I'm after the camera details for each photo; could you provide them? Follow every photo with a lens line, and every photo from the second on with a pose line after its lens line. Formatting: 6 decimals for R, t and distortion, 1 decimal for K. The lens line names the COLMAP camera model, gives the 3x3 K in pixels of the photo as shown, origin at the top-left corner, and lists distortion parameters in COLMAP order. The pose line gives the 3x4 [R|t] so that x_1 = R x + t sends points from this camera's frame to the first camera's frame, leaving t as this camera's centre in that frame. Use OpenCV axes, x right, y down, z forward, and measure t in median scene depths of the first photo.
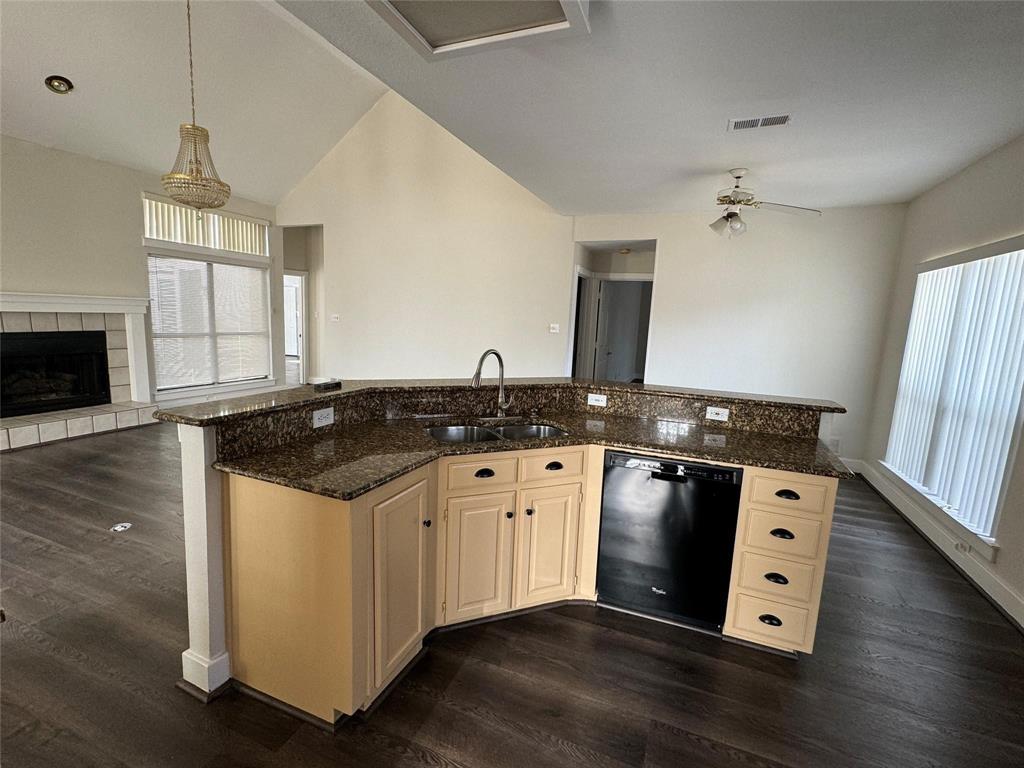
lens RADIAL K [[472.7, 0, 510.0], [0, 472.7, 381.8], [0, 0, 1]] dist [0.005255, 0.000264]
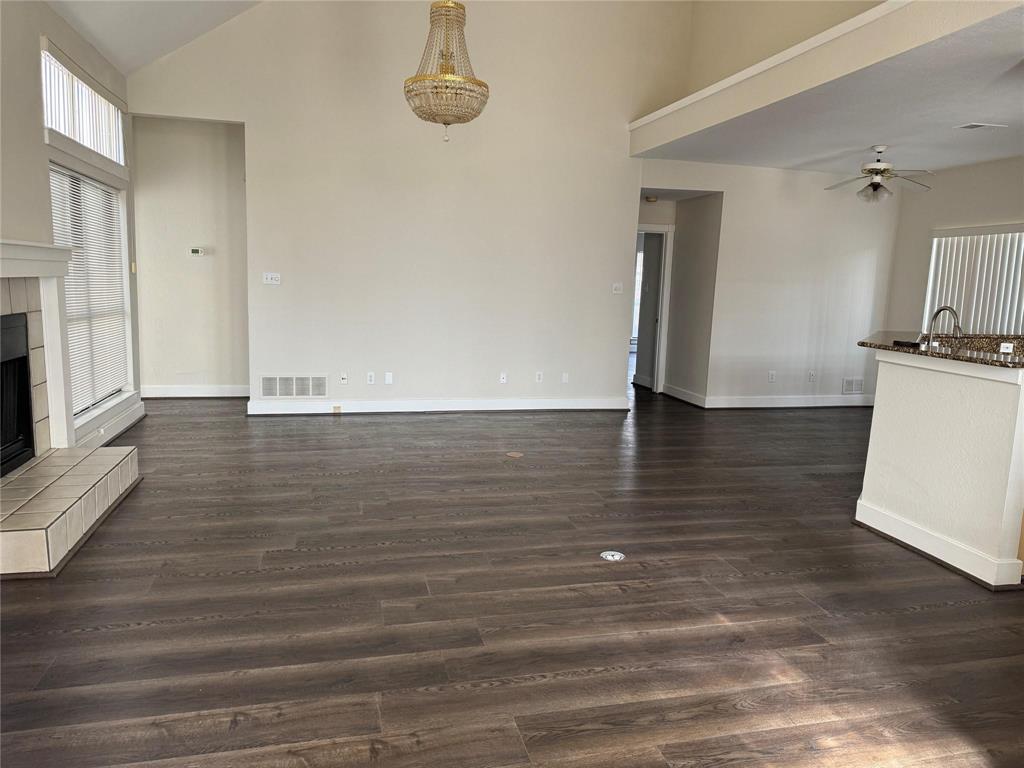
lens RADIAL K [[708.2, 0, 509.3], [0, 708.2, 384.7], [0, 0, 1]] dist [0.013711, -0.000914]
pose [[0.805162, -0.102272, 0.584170, -1.304272], [0.085473, 0.994746, 0.056345, -0.043554], [-0.586863, 0.004564, 0.809673, 0.127098]]
